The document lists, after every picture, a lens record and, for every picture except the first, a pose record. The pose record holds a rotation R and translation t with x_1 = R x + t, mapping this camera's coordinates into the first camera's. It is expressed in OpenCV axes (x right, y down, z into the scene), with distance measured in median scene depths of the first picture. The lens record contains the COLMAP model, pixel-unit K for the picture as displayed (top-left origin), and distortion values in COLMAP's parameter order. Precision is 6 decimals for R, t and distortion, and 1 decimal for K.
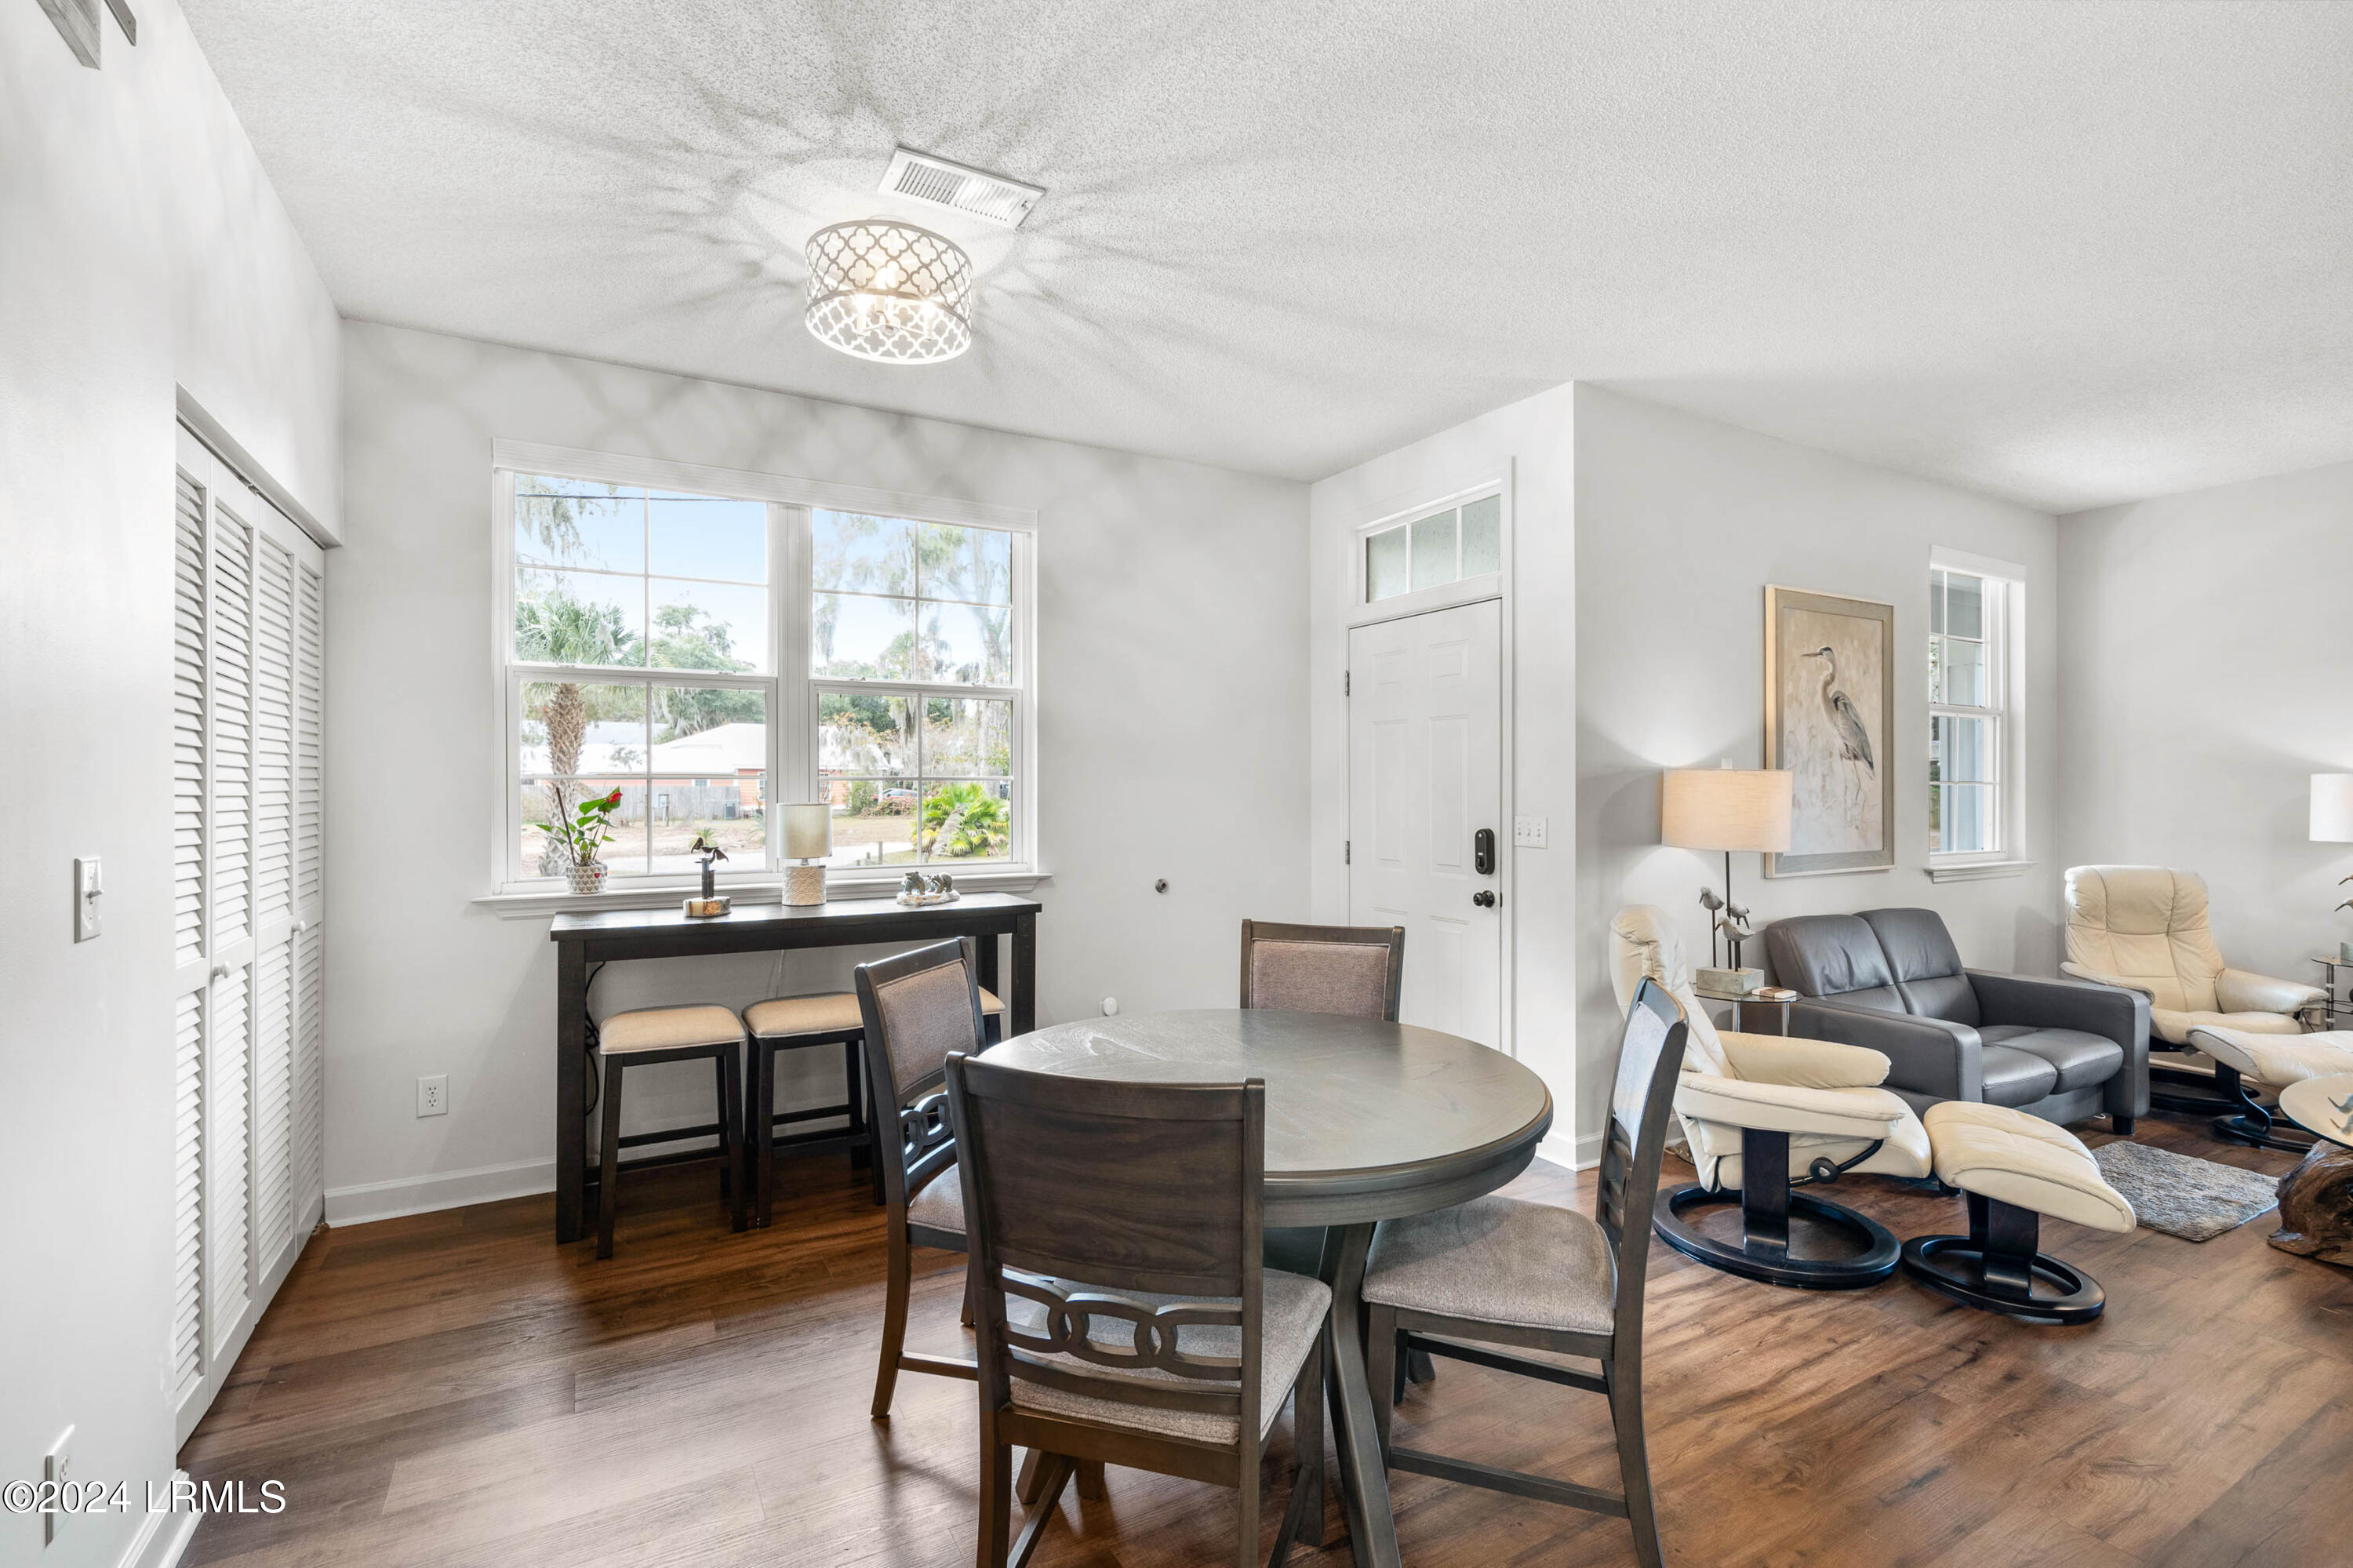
lens RADIAL K [[1059.7, 0, 1177.2], [0, 1059.7, 787.3], [0, 0, 1]] dist [-0.005182, 0.001907]
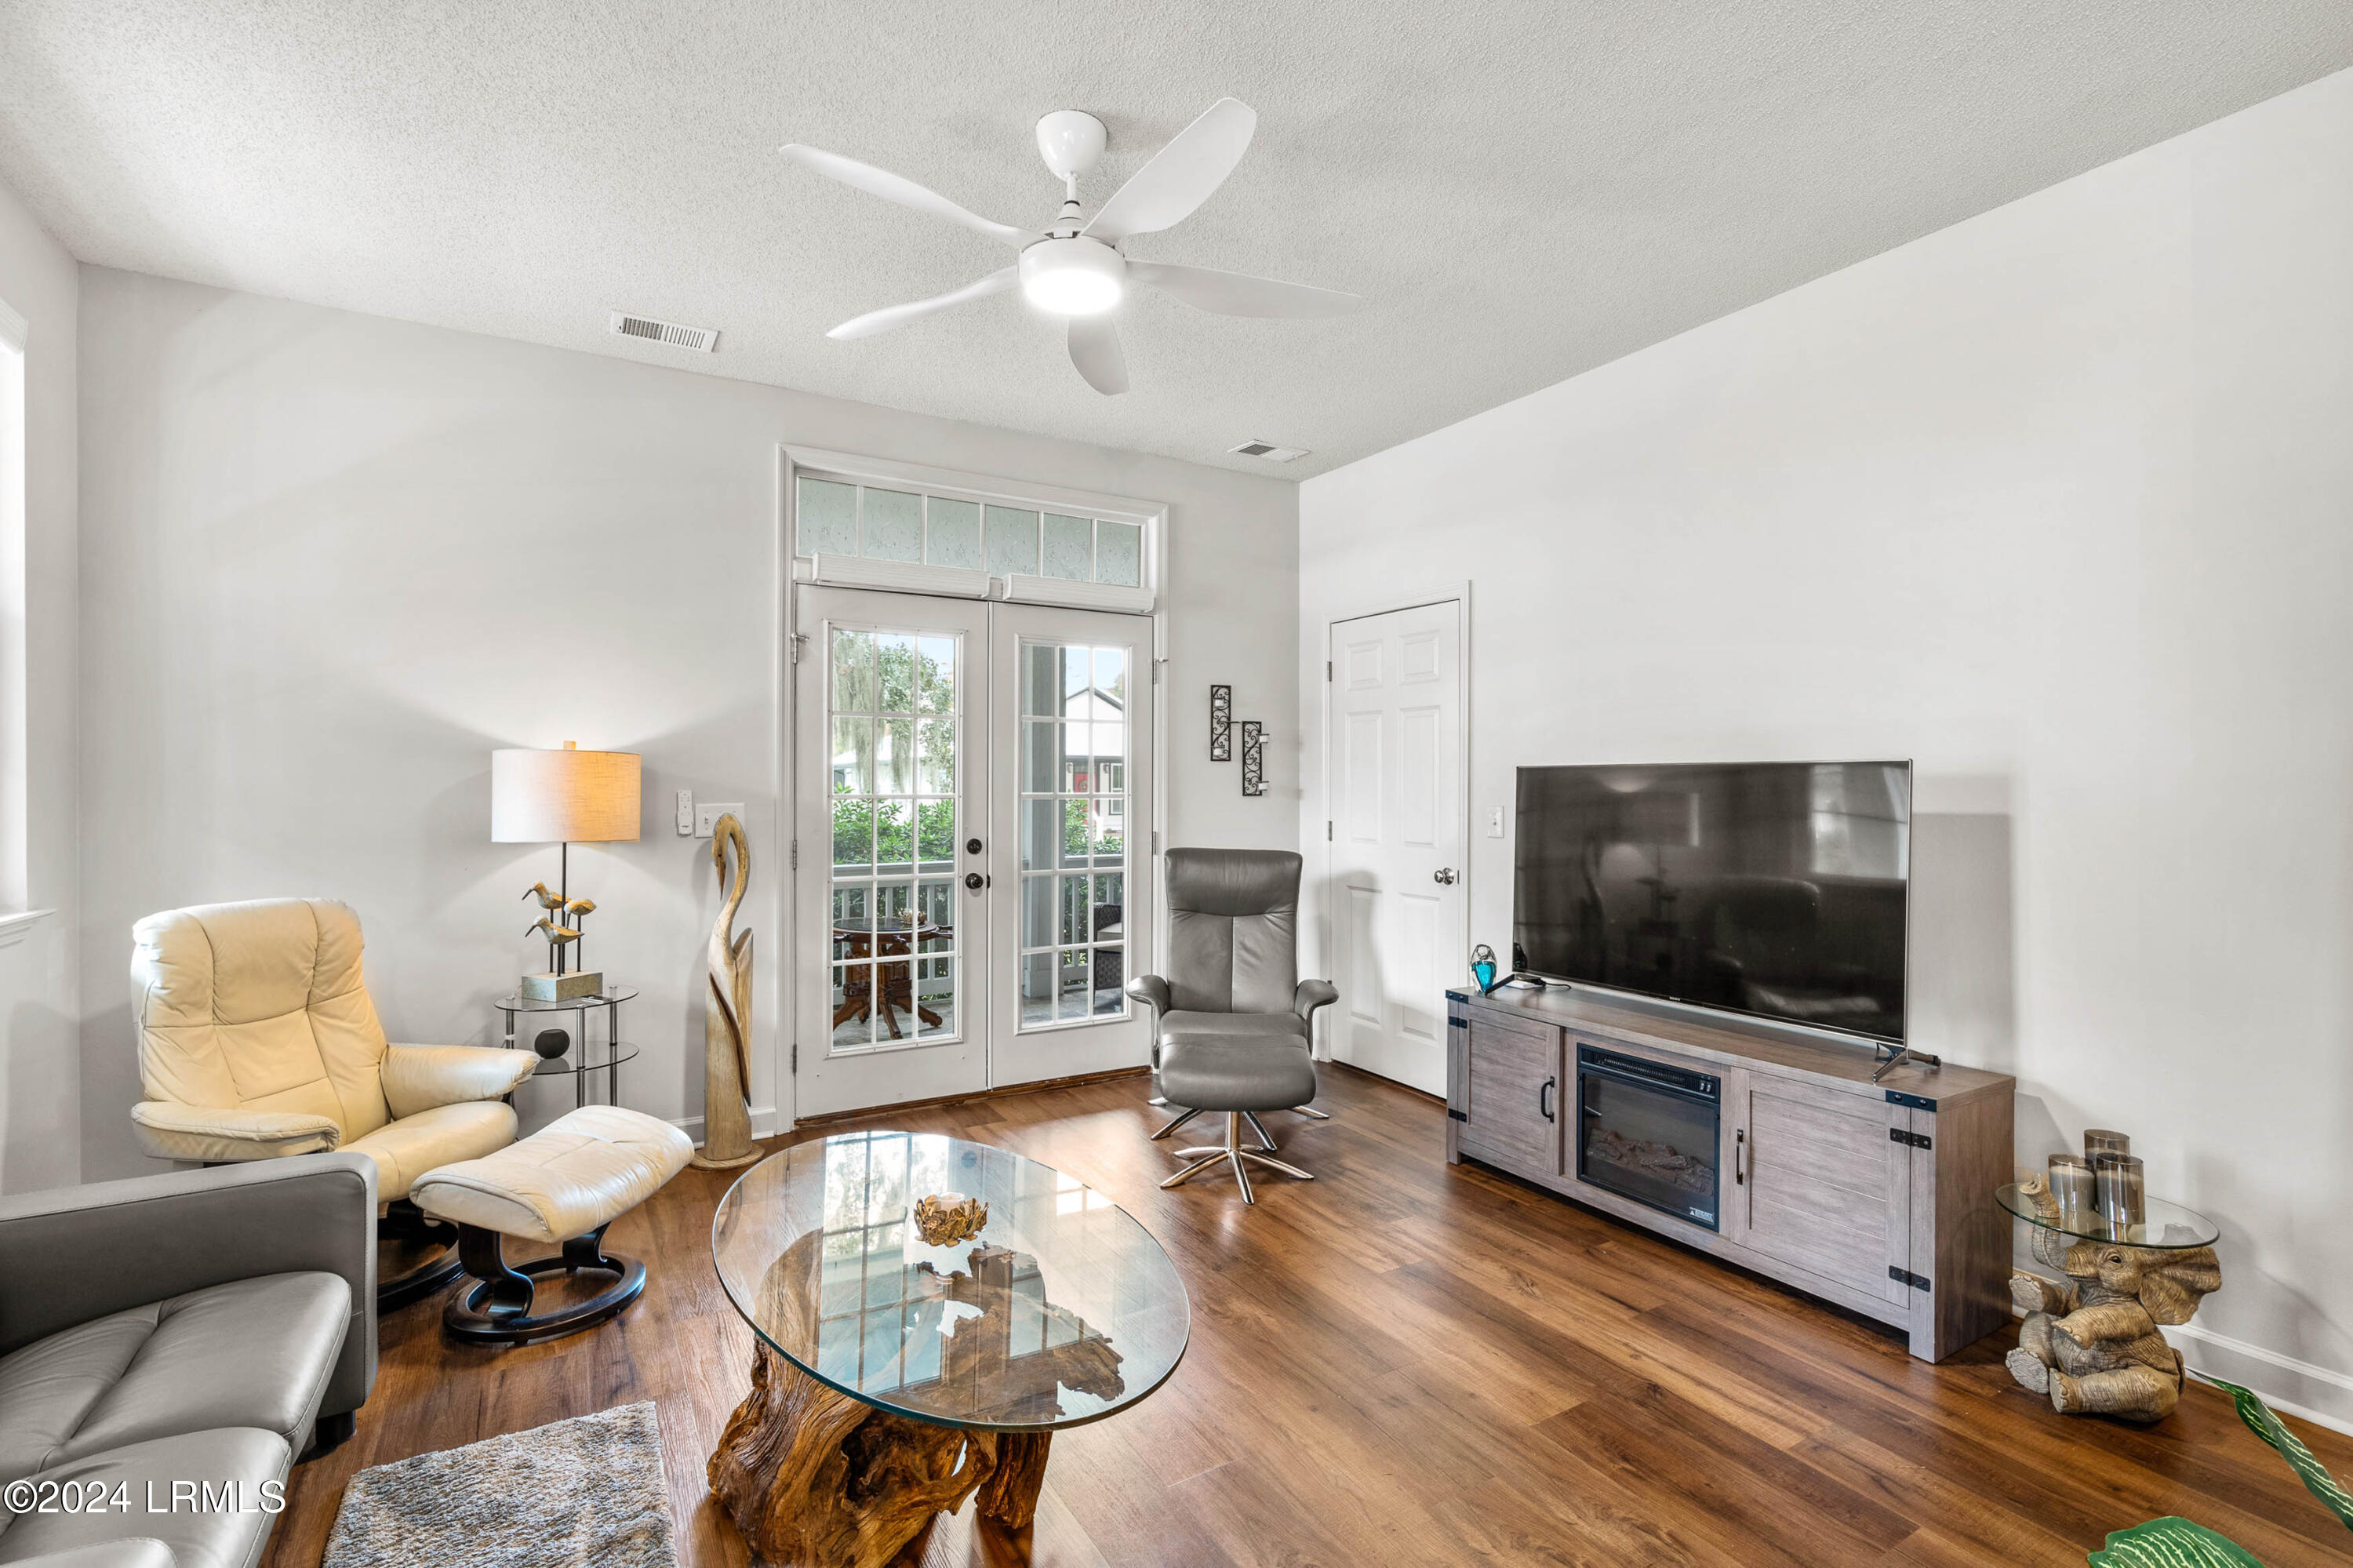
lens RADIAL K [[1059.7, 0, 1174.1], [0, 1059.7, 782.6], [0, 0, 1]] dist [-0.005182, 0.001907]
pose [[-0.019352, 0.000860, 0.999812, 0.349204], [-0.003402, 0.999994, -0.000926, 0.009230], [-0.999807, -0.003419, -0.019349, 0.558334]]
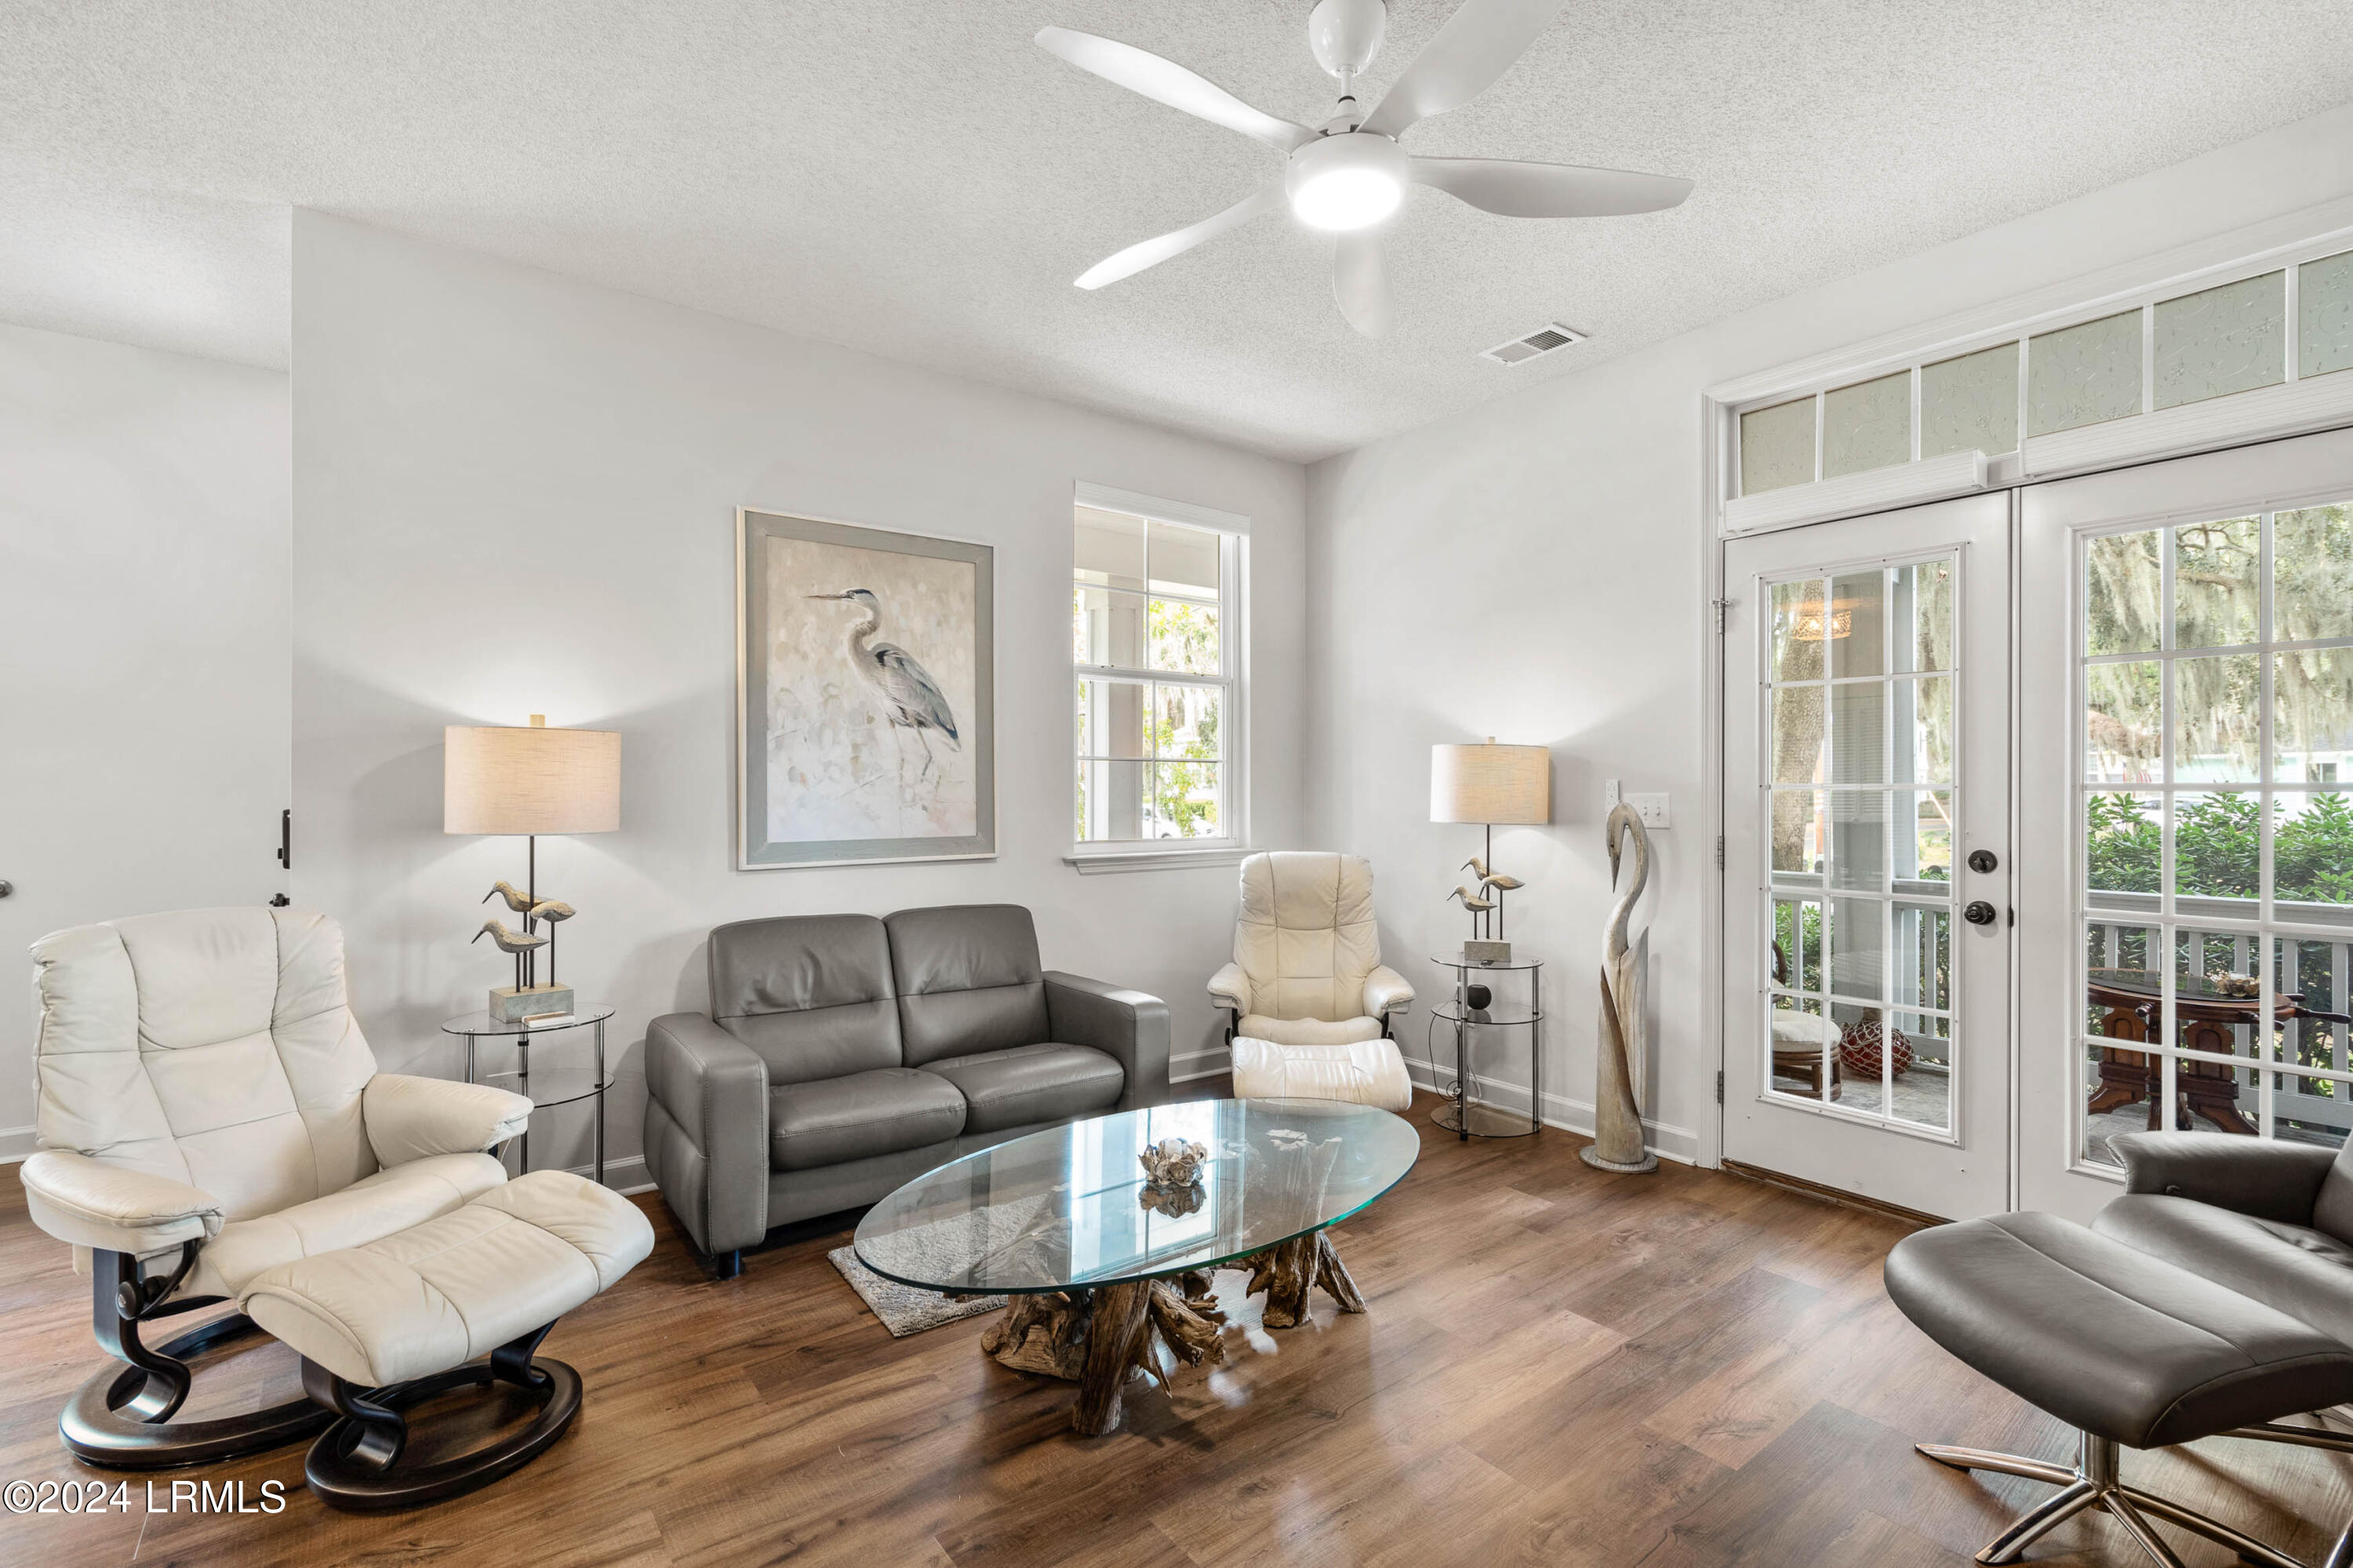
lens RADIAL K [[1059.7, 0, 1175.1], [0, 1059.7, 782.0], [0, 0, 1]] dist [-0.005182, 0.001907]
pose [[0.991063, 0.000171, 0.133395, 0.743264], [0.000261, 0.999995, -0.003215, 0.020450], [-0.133395, 0.003221, 0.991058, 0.148638]]
